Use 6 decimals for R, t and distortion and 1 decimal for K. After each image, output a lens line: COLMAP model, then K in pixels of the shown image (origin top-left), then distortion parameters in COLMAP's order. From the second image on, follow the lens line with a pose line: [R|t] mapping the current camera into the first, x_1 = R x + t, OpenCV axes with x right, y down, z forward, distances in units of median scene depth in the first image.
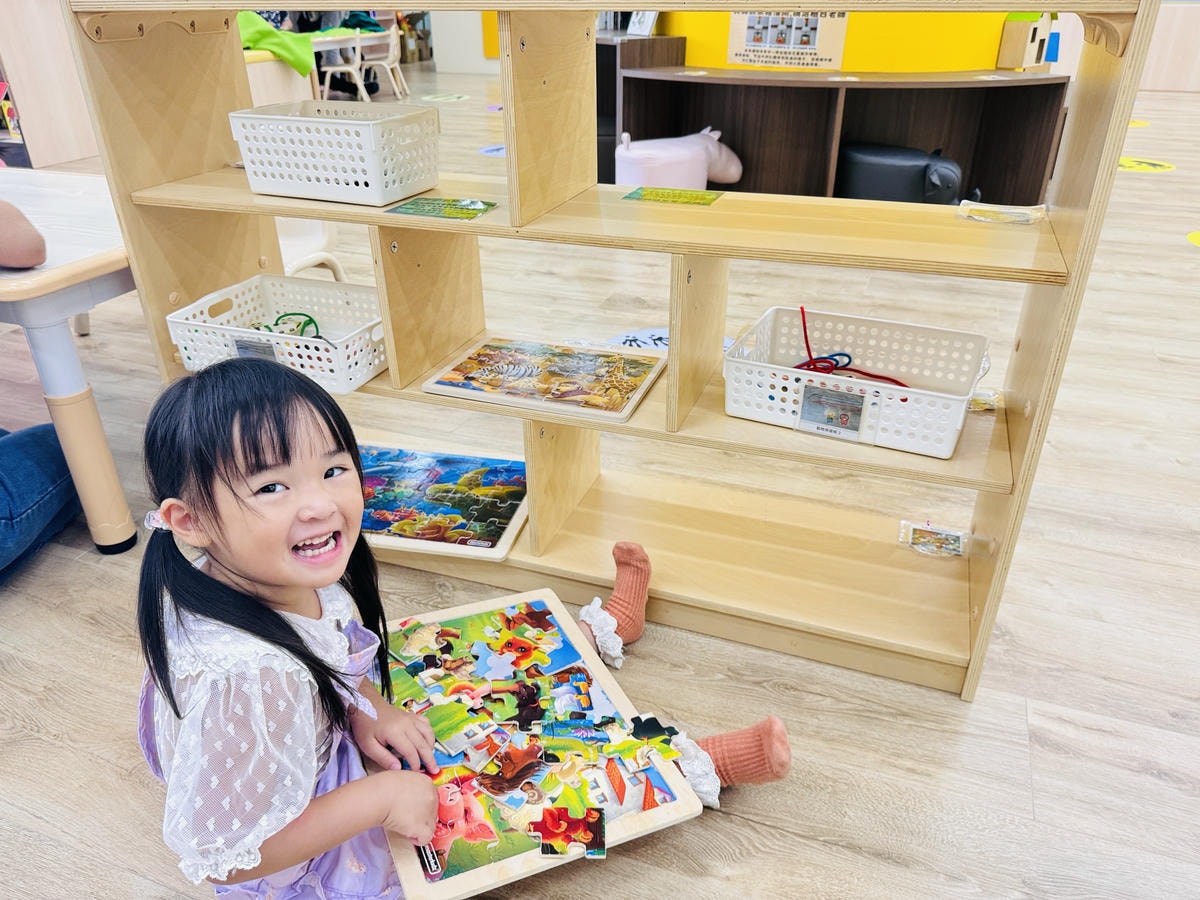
lens RADIAL K [[854.9, 0, 596.6], [0, 854.9, 456.9], [0, 0, 1]] dist [0.035179, -0.036171]
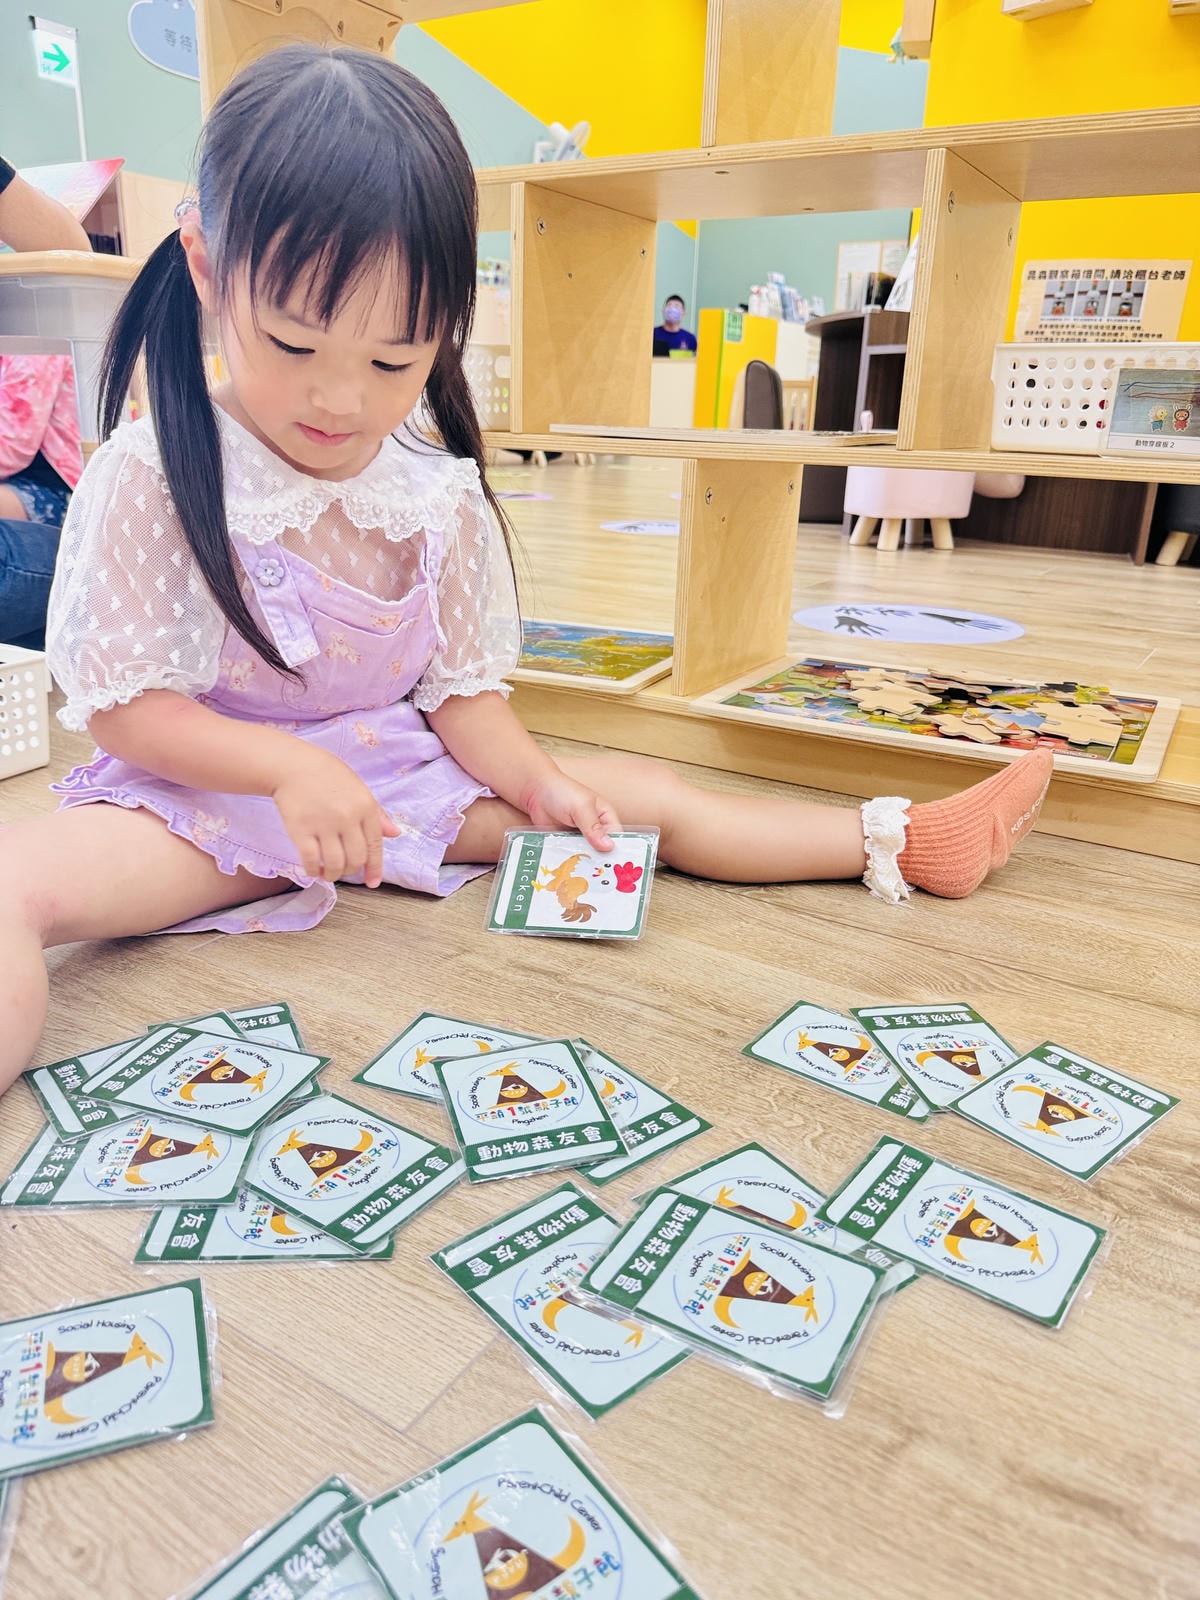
lens RADIAL K [[1139.9, 0, 617.2], [0, 1139.9, 795.1], [0, 0, 1]] dist [0.035179, -0.036171]
pose [[0.981467, 0.105397, -0.160041, 0.014827], [-0.133436, 0.975303, -0.176010, 0.157306], [0.137538, 0.194103, 0.971292, 0.058028]]
